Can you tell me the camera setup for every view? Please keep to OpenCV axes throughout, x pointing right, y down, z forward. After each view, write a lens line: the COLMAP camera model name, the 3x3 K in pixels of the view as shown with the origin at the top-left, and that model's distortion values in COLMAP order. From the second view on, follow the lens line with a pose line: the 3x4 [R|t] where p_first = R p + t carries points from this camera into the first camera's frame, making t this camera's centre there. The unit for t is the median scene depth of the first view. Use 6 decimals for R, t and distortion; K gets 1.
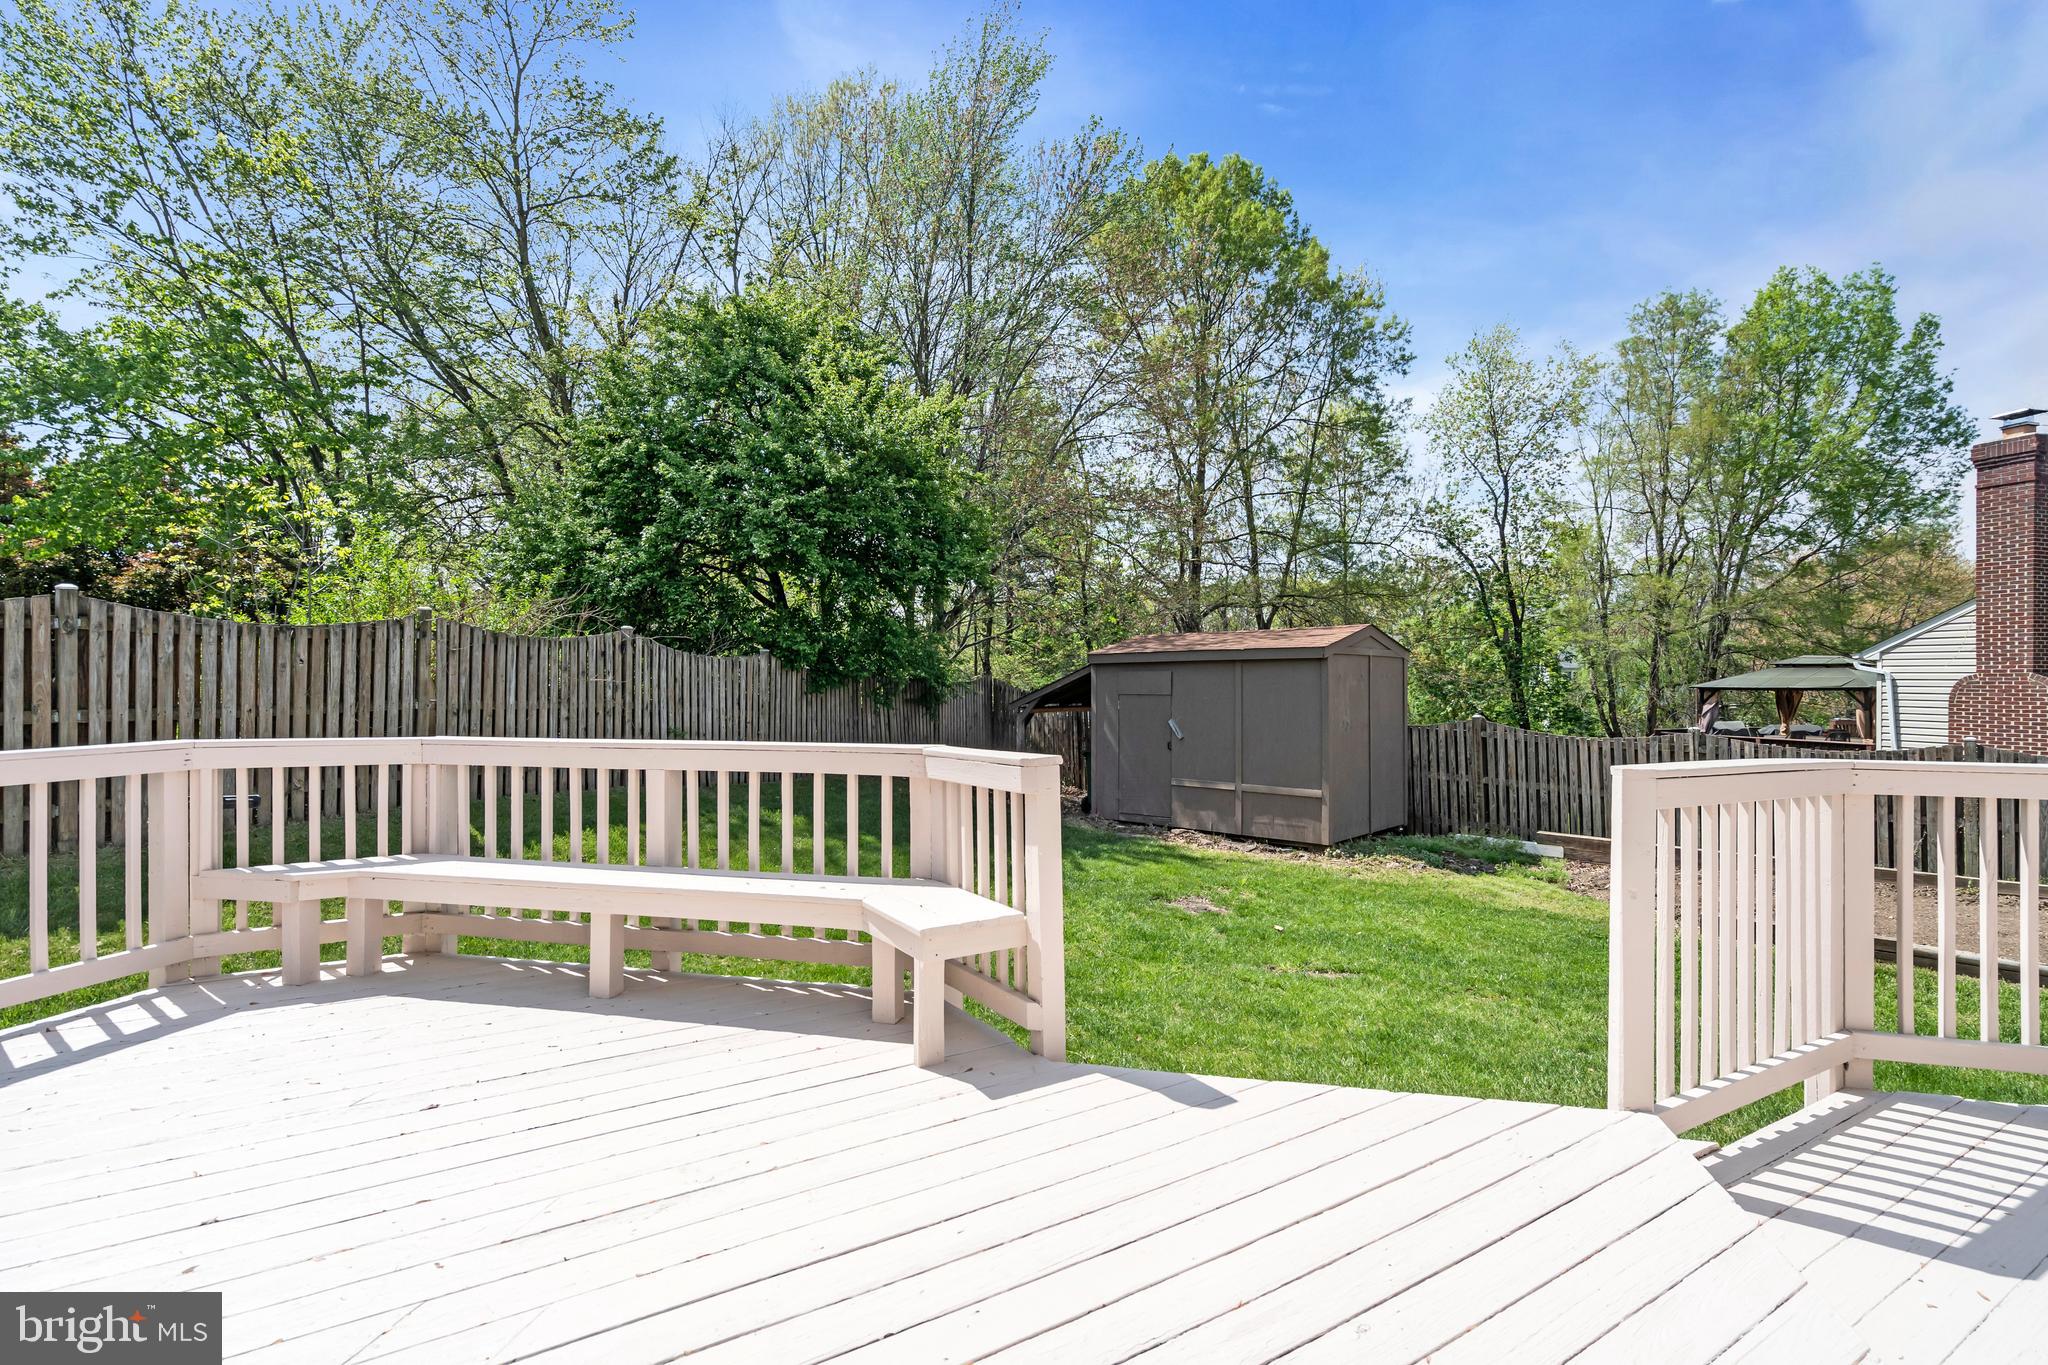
lens RADIAL K [[934.4, 0, 1023.5], [0, 934.4, 689.2], [0, 0, 1]] dist [-0.000174, 0.001512]
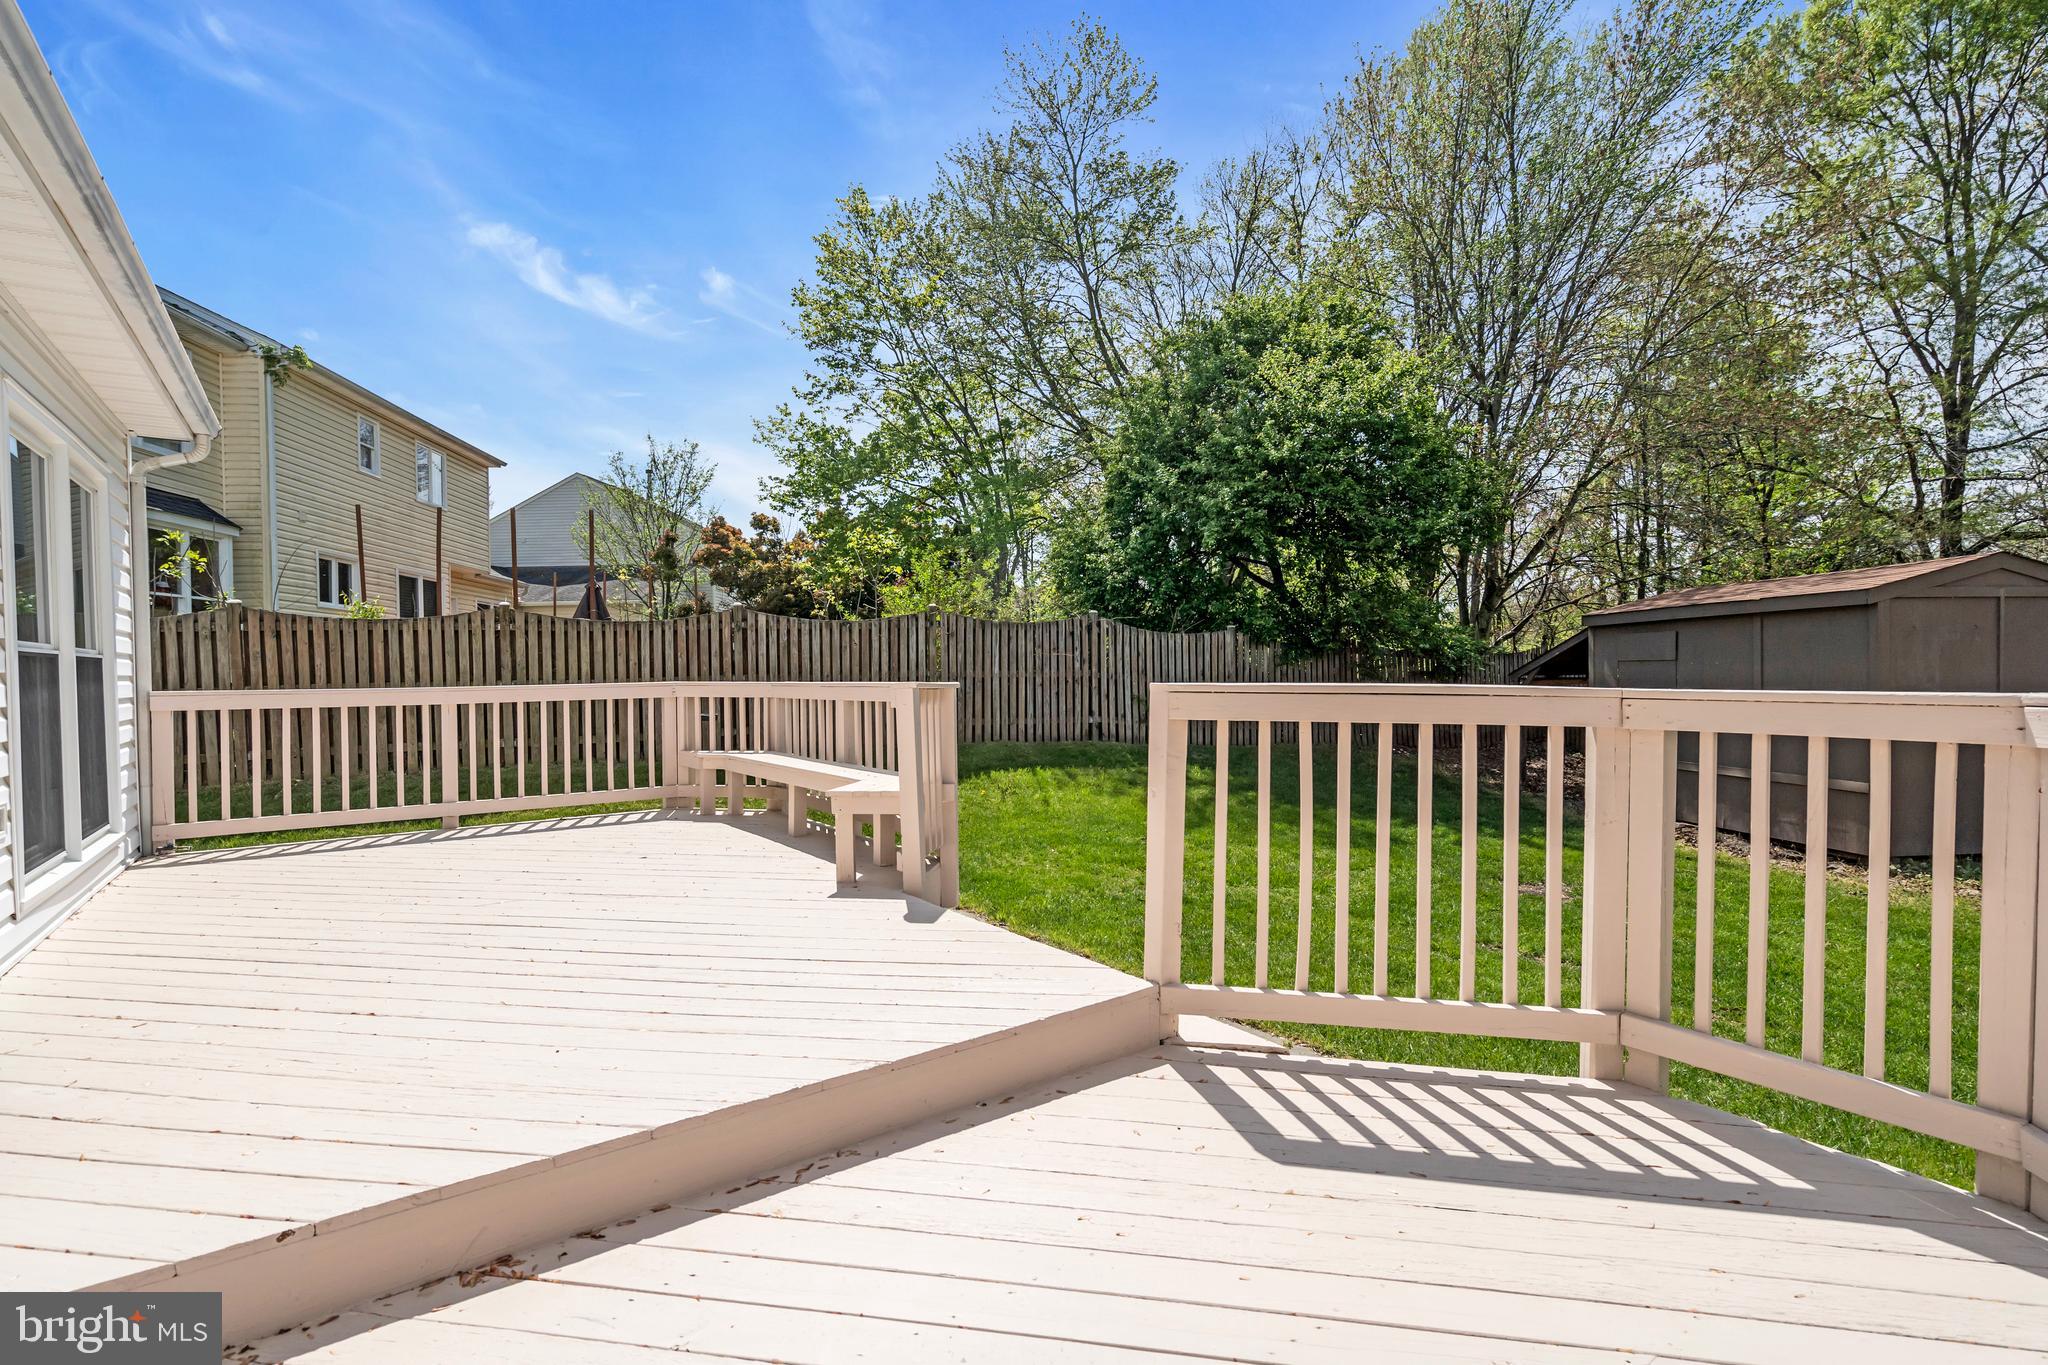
lens RADIAL K [[934.4, 0, 1020.6], [0, 934.4, 682.2], [0, 0, 1]] dist [-0.000174, 0.001512]
pose [[0.758730, -0.002728, -0.651400, 0.369499], [0.008975, 0.999940, 0.006267, 0.021905], [0.651344, -0.010601, 0.758709, 0.008533]]
